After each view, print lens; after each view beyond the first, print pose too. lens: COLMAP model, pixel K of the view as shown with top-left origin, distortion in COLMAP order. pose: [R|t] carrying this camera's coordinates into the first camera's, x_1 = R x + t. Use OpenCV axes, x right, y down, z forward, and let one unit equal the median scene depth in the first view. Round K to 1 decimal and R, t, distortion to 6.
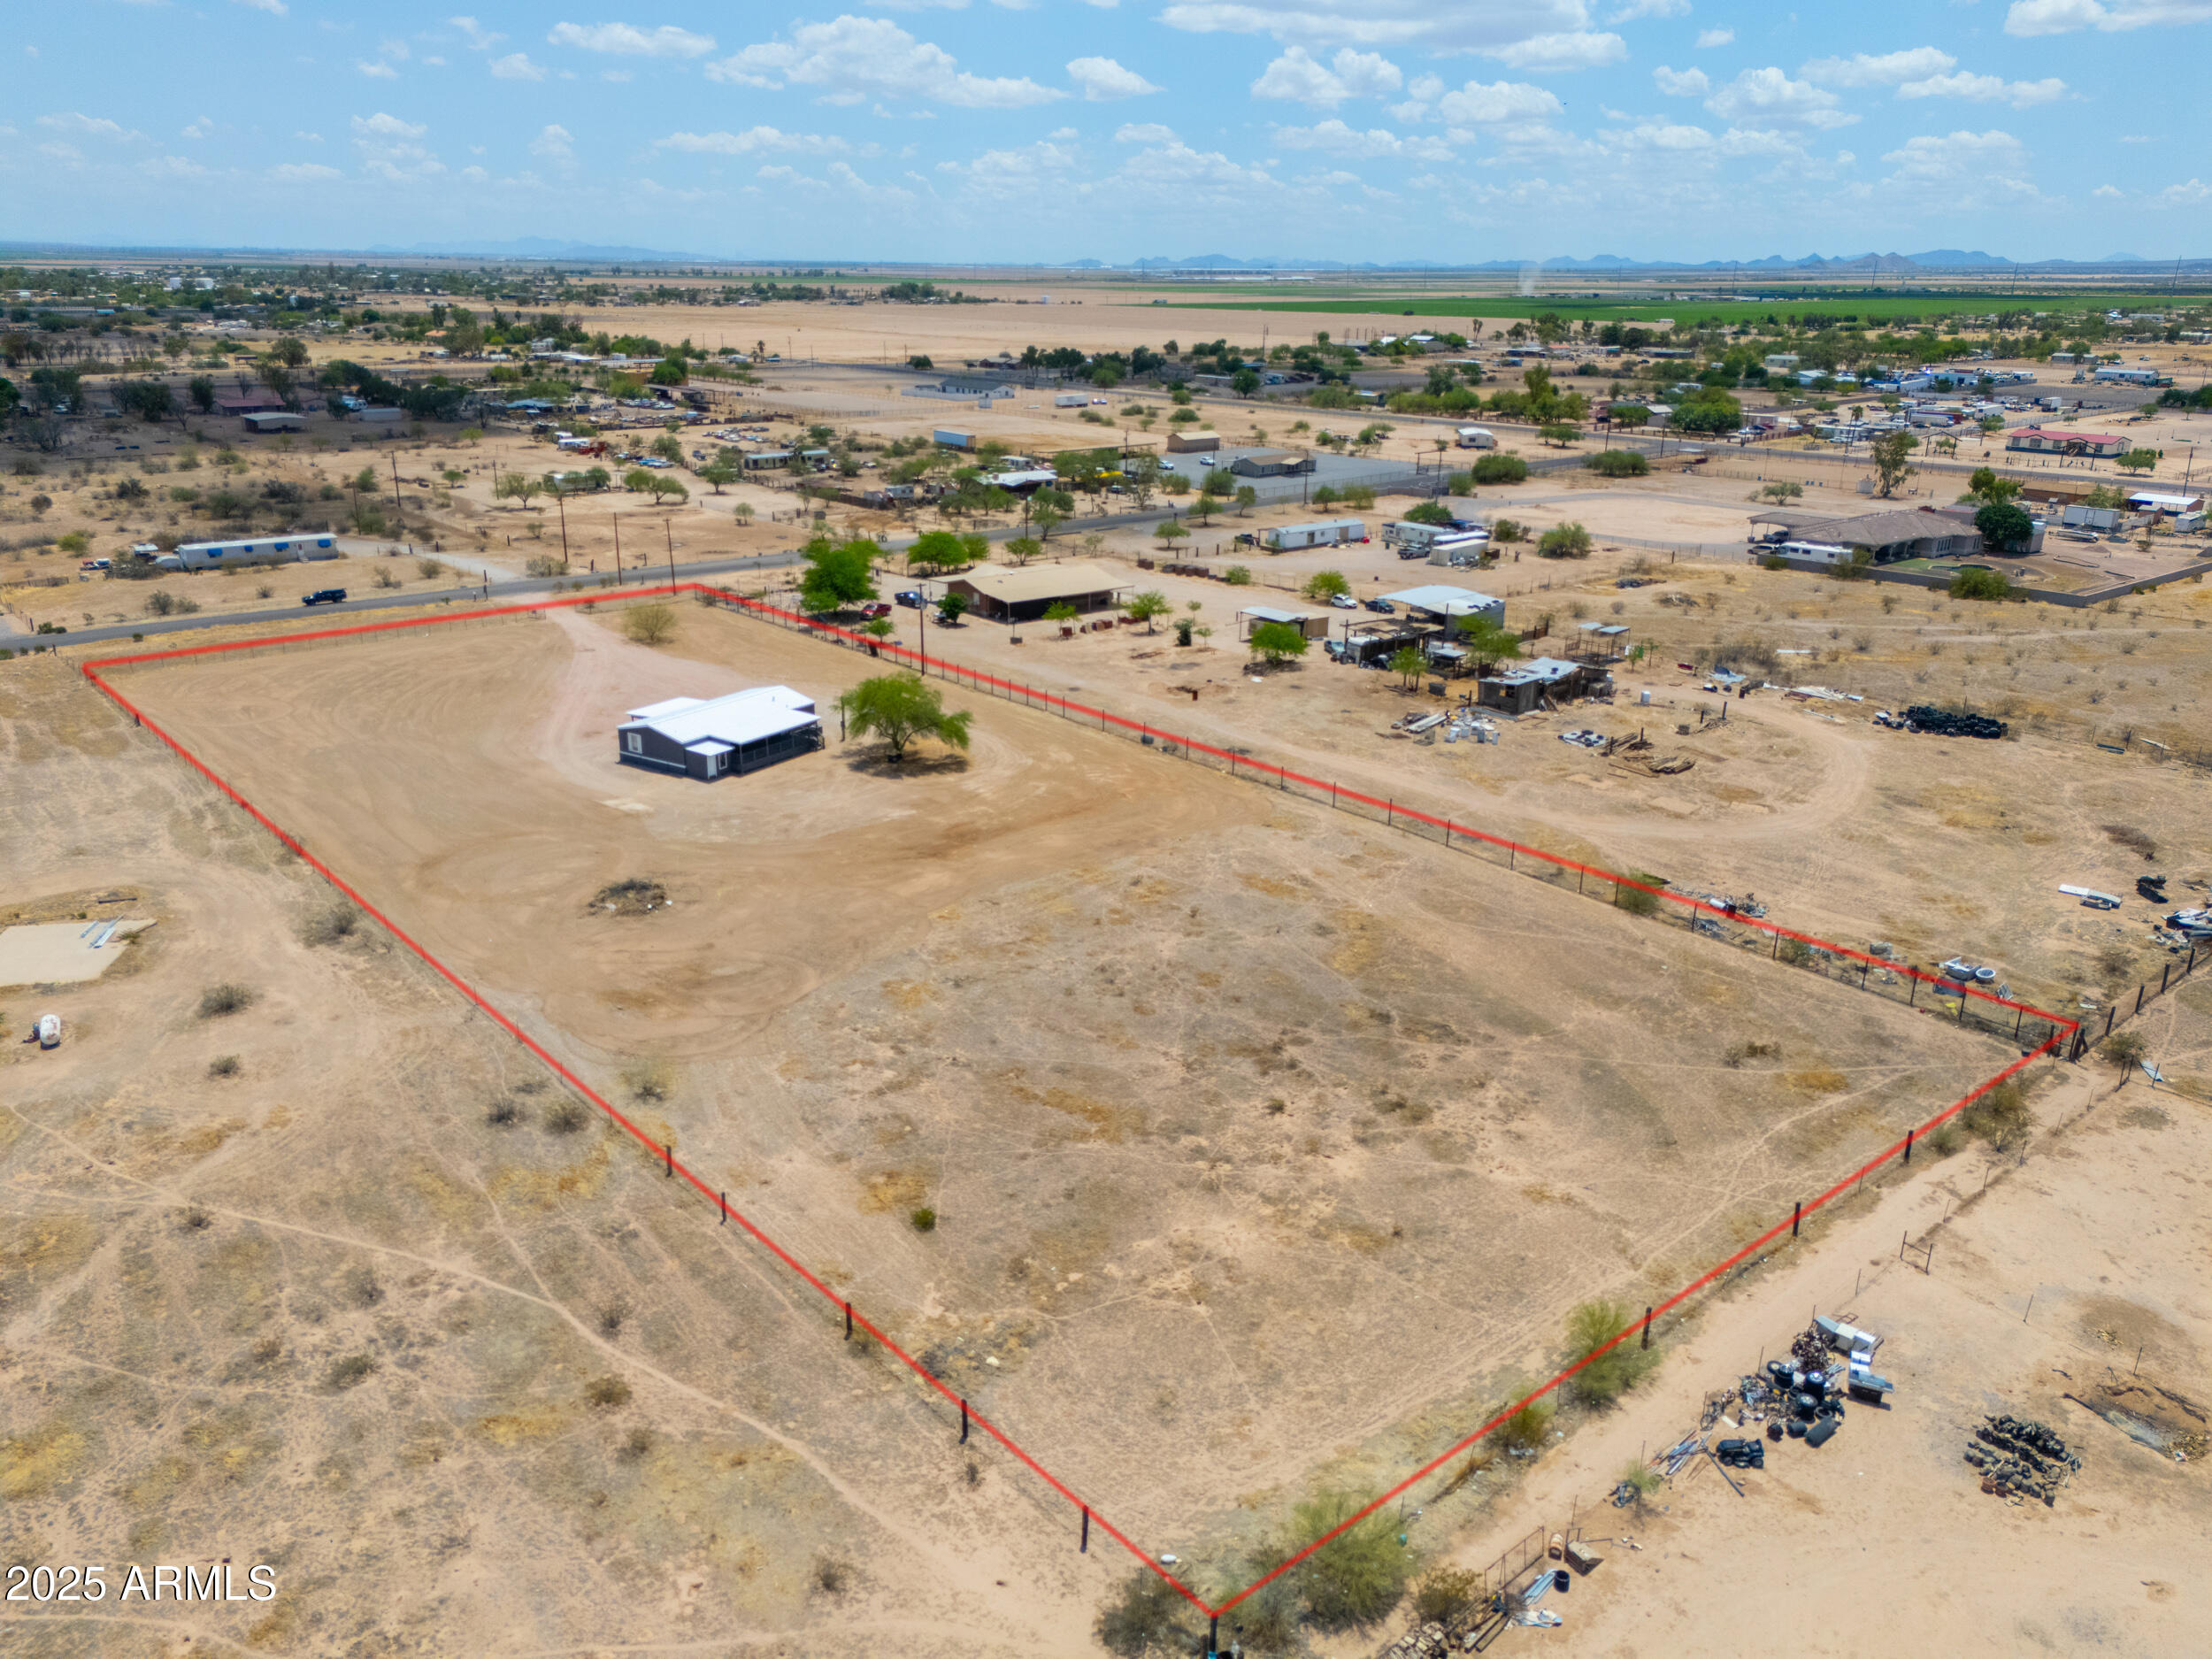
lens RADIAL K [[1606.8, 0, 1128.9], [0, 1606.8, 833.3], [0, 0, 1]] dist [0.065838, -0.054522]
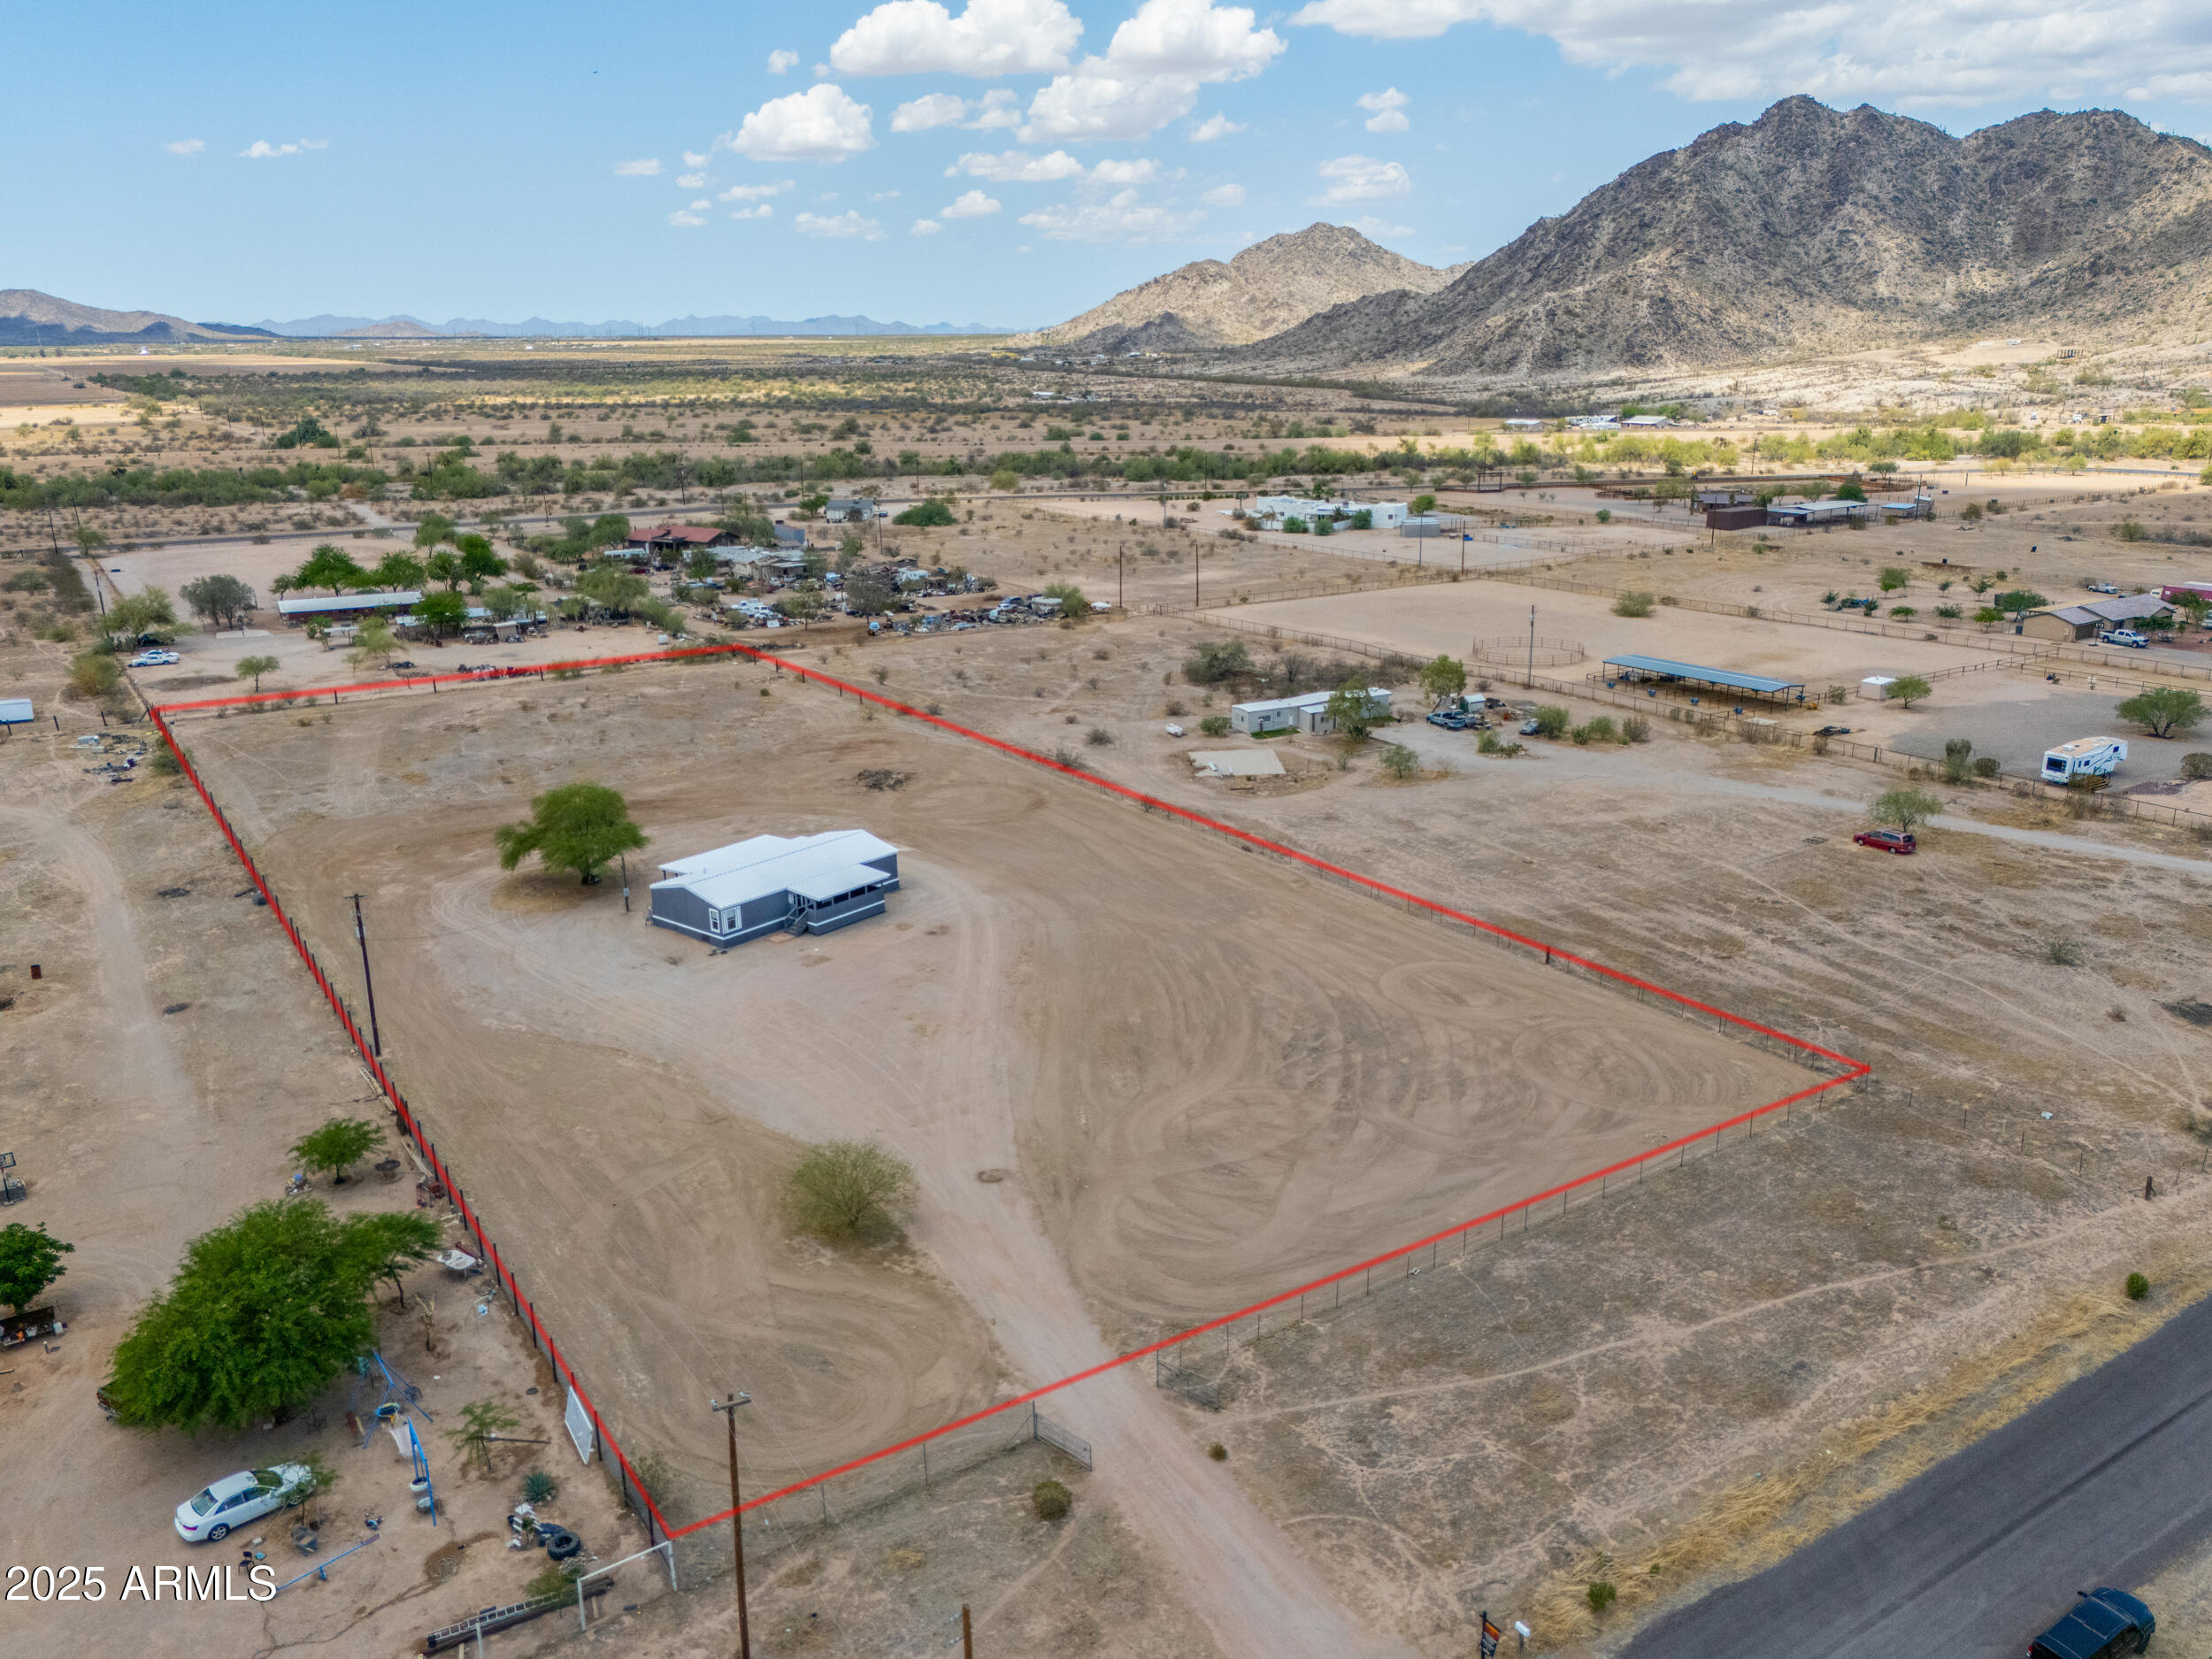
lens RADIAL K [[1631.0, 0, 1085.8], [0, 1631.0, 830.4], [0, 0, 1]] dist [0.071667, -0.062150]
pose [[-0.988945, -0.043601, 0.141726, -0.786752], [0.049329, 0.804614, 0.591746, -0.854114], [-0.139835, 0.592195, -0.793568, 2.436922]]
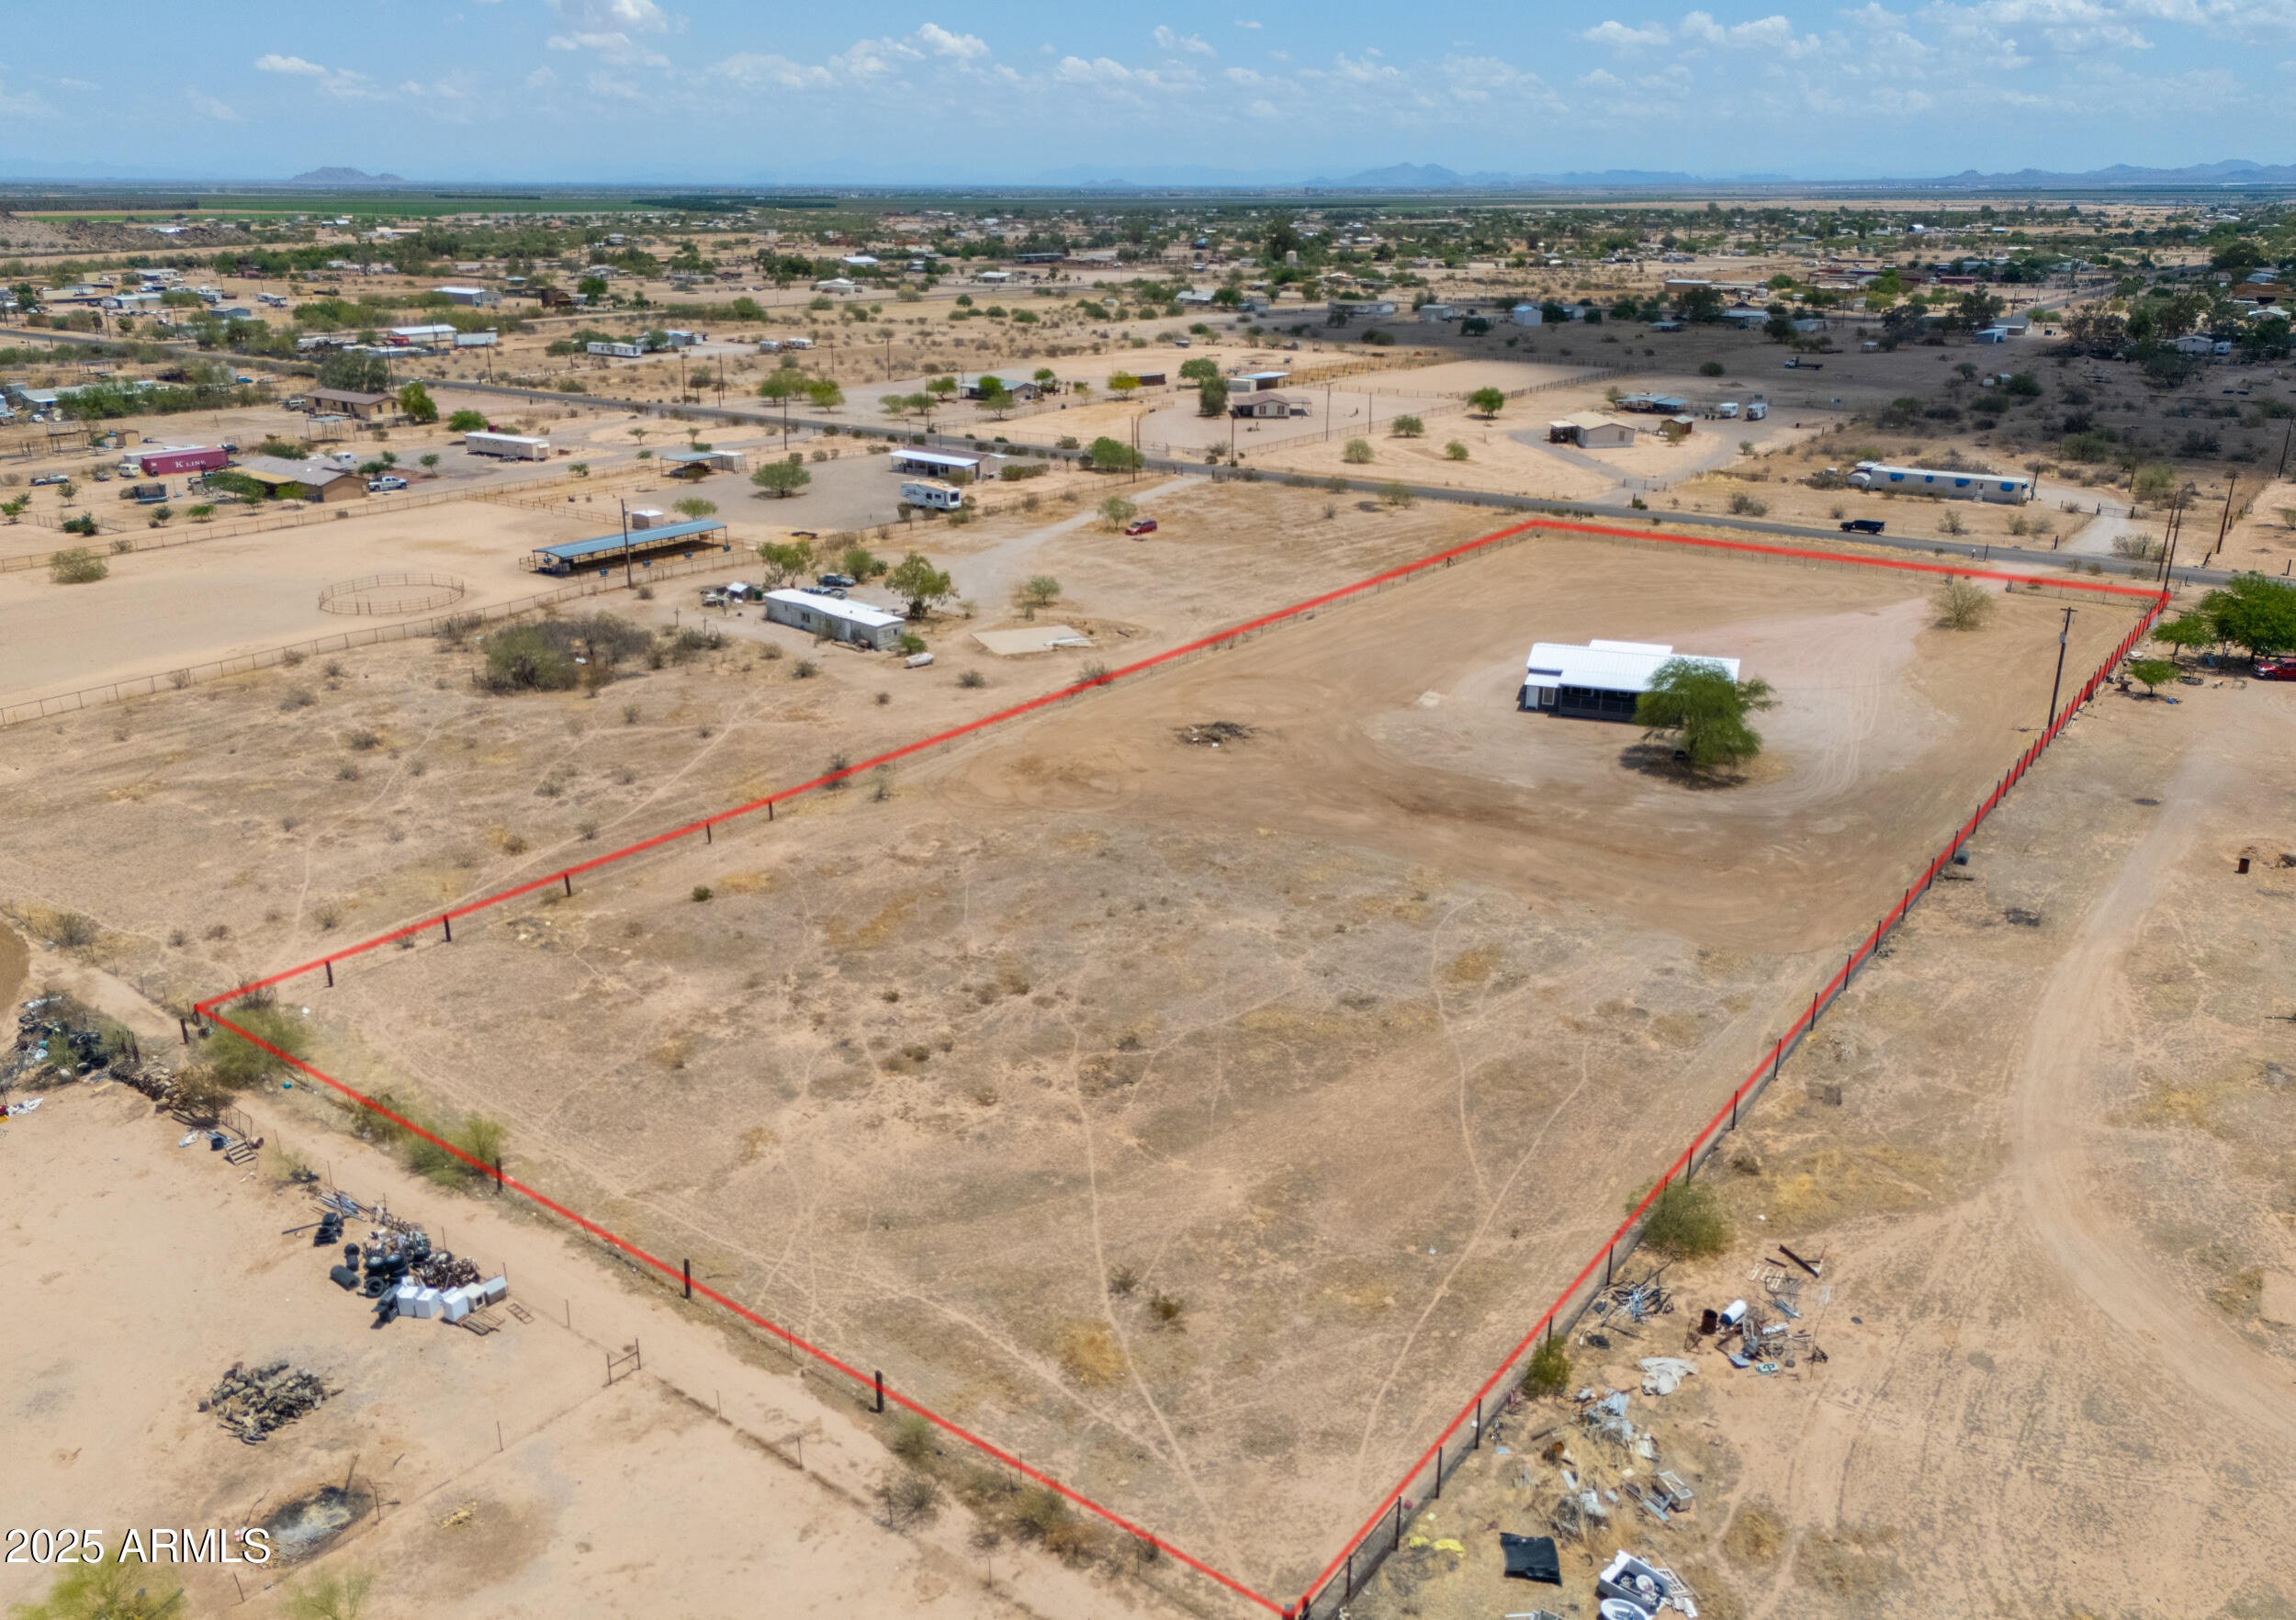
lens RADIAL K [[1747.3, 0, 1141.6], [0, 1747.3, 802.5], [0, 0, 1]] dist [0.086156, -0.092532]
pose [[0.199068, 0.316815, -0.927362, 0.977852], [-0.327531, 0.913394, 0.241735, -0.228490], [0.923632, 0.255618, 0.285594, 0.710227]]
